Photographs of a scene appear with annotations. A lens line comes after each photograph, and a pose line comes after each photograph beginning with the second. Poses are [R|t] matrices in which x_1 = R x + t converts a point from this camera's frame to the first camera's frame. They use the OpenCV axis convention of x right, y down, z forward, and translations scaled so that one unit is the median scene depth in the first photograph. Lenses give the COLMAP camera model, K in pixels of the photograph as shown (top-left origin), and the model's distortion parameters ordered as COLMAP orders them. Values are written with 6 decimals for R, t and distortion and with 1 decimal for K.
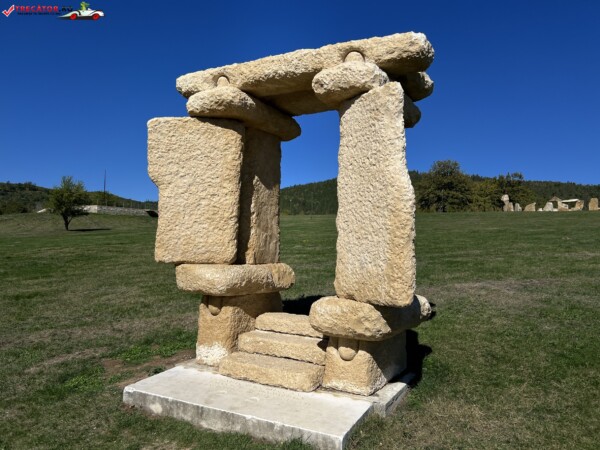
lens RADIAL K [[458.4, 0, 301.4], [0, 458.4, 223.7], [0, 0, 1]] dist [0.052454, -0.050357]
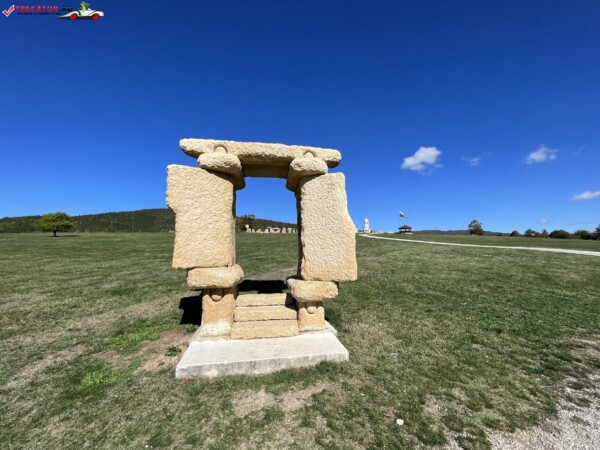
lens RADIAL K [[242.5, 0, 301.8], [0, 242.5, 225.6], [0, 0, 1]] dist [0.004074, 0.000847]
pose [[0.790814, 0.035408, 0.611032, -0.464778], [-0.002447, 0.998500, -0.054694, -0.005884], [-0.612052, 0.041757, 0.789714, 0.194671]]
